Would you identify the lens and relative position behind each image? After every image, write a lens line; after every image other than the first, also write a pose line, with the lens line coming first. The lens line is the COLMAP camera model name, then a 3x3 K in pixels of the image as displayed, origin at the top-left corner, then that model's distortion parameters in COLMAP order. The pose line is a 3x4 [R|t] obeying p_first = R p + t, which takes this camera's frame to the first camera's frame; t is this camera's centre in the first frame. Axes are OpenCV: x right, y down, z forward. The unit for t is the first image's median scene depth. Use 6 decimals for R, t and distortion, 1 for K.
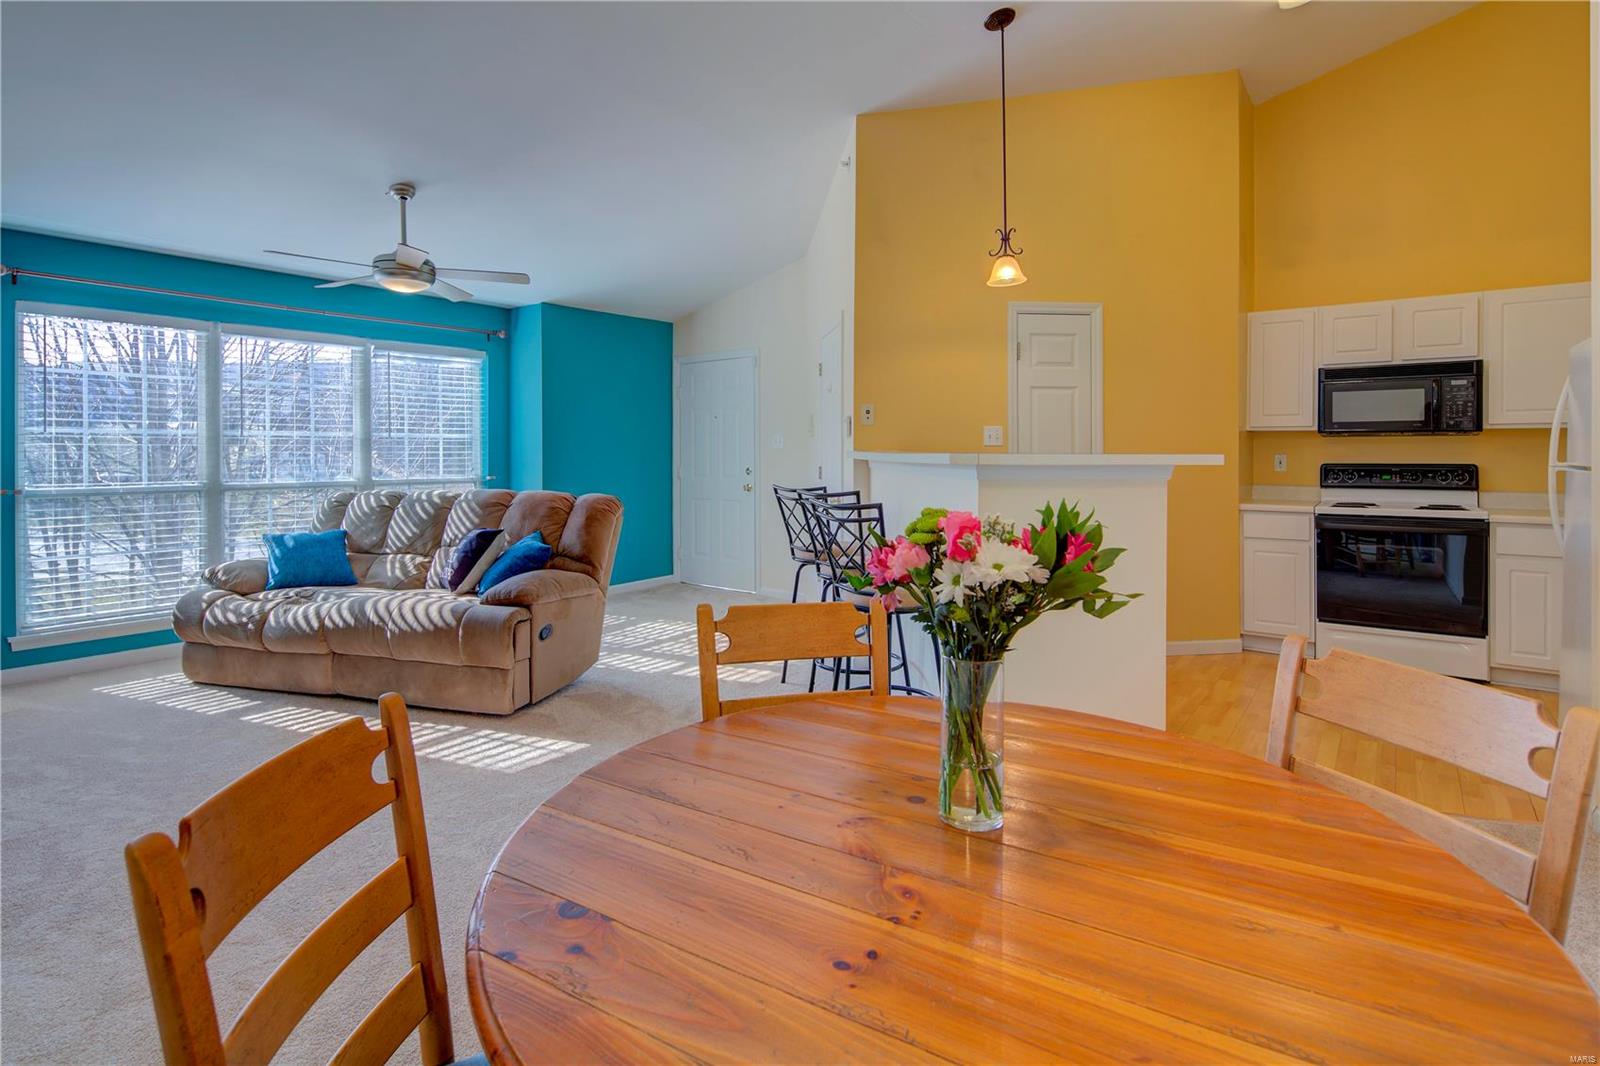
lens RADIAL K [[782.0, 0, 801.0], [0, 782.0, 452.8], [0, 0, 1]] dist [0.002140, -0.002992]
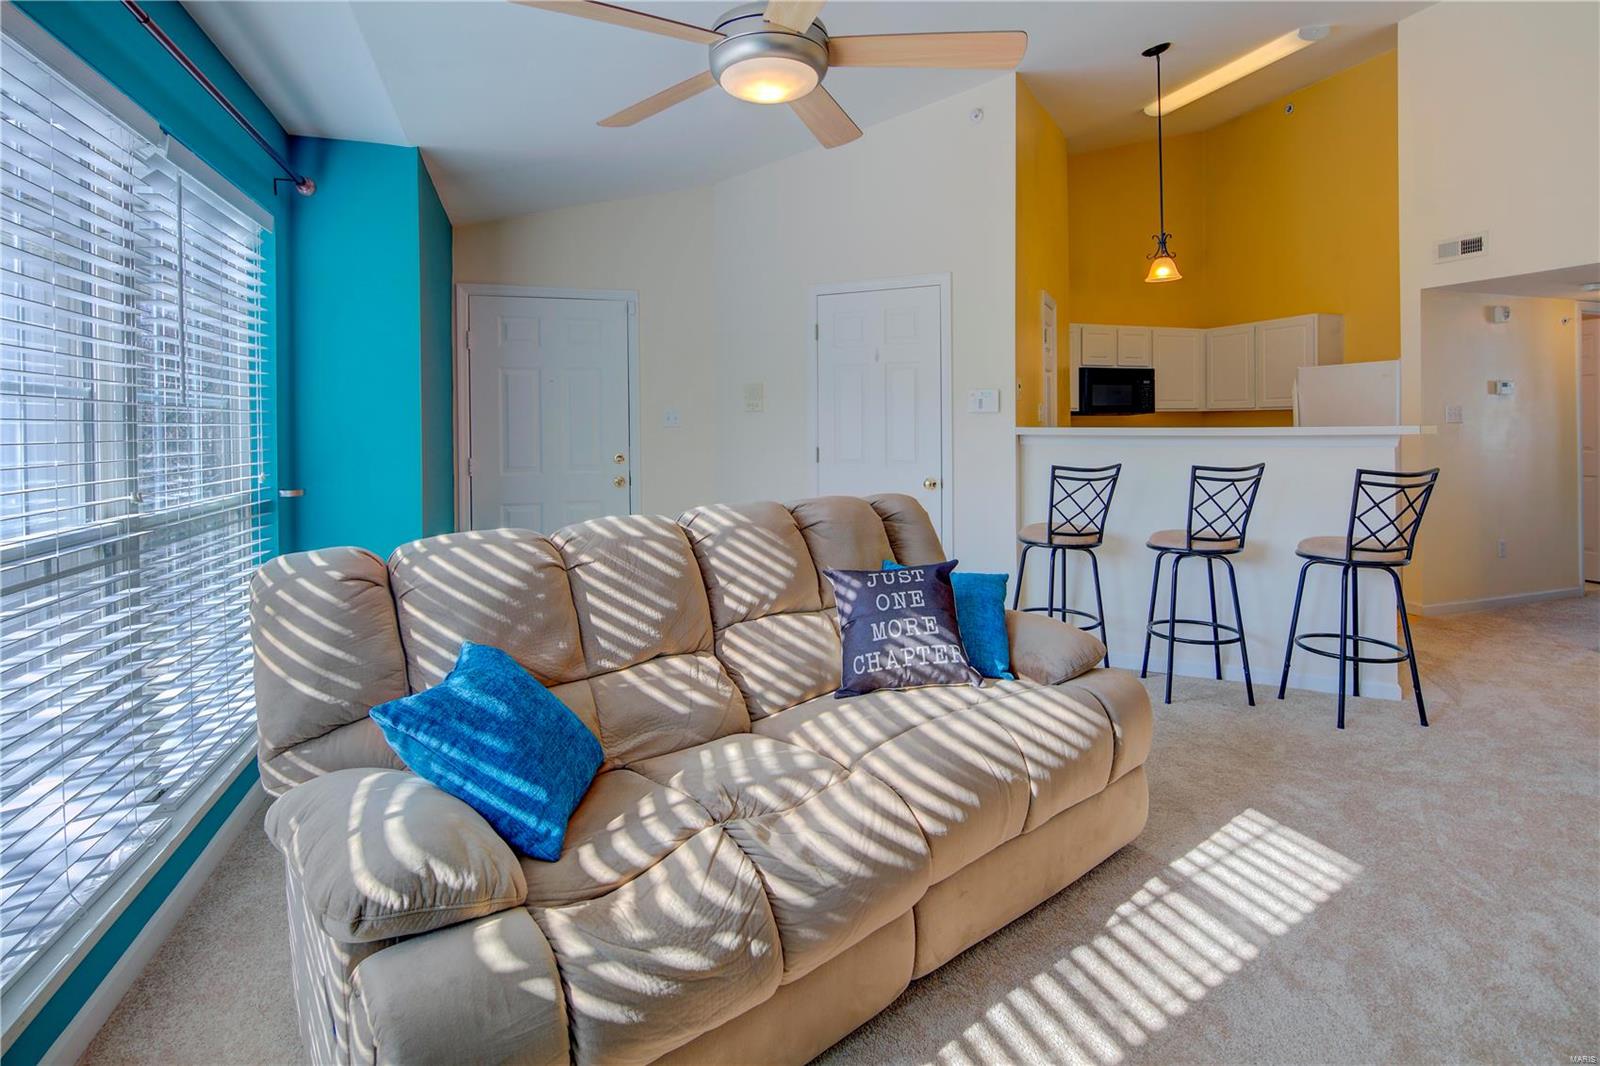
lens RADIAL K [[782.0, 0, 786.6], [0, 782.0, 421.5], [0, 0, 1]] dist [0.002140, -0.002992]
pose [[0.562634, 0.000562, 0.826706, -0.856838], [0.012845, 0.999873, -0.009421, -0.004314], [-0.826606, 0.015920, 0.562555, 0.693144]]
